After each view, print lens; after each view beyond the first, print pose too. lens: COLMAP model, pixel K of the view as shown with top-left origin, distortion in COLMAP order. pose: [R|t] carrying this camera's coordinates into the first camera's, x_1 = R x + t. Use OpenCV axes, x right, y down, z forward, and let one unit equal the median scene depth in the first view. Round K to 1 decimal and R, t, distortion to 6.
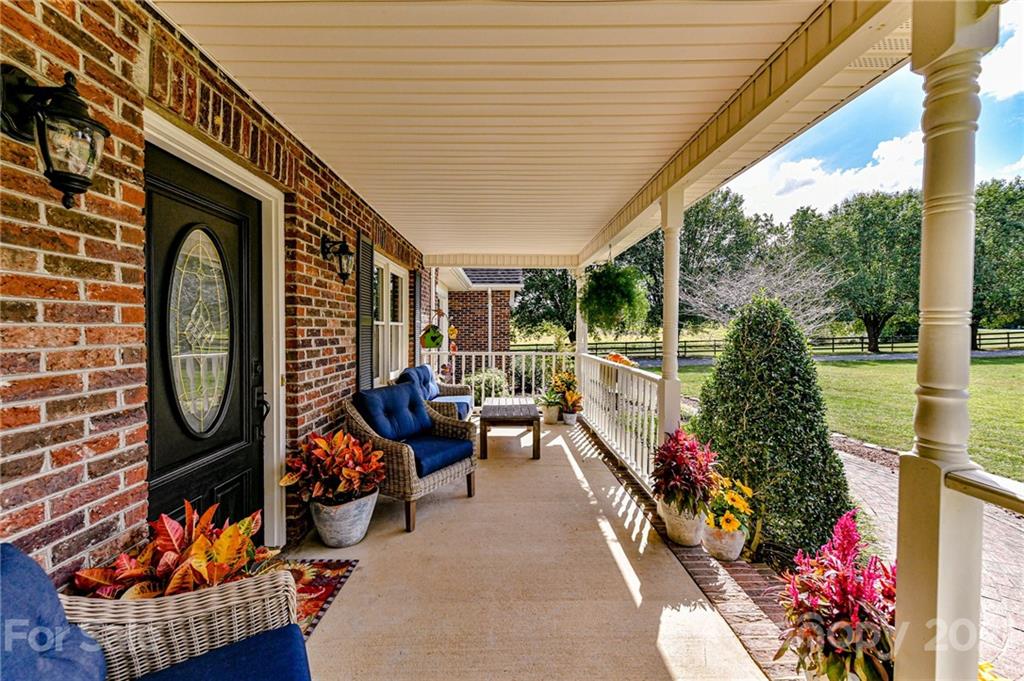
lens RADIAL K [[392.9, 0, 512.0], [0, 392.9, 340.5], [0, 0, 1]] dist [0.002076, 0.000102]
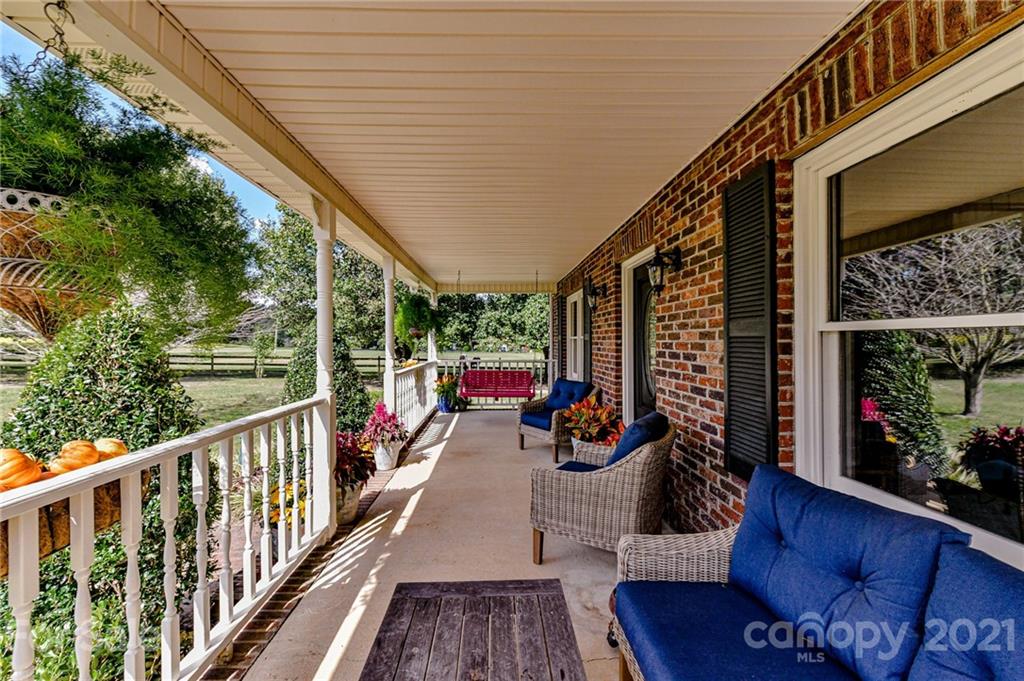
lens RADIAL K [[392.9, 0, 512.0], [0, 392.9, 340.5], [0, 0, 1]] dist [0.002076, 0.000102]
pose [[-0.999664, -0.002347, -0.025818, -0.036240], [-0.003094, 0.999577, 0.028919, -0.061220], [0.025739, 0.028989, -0.999248, 1.972610]]
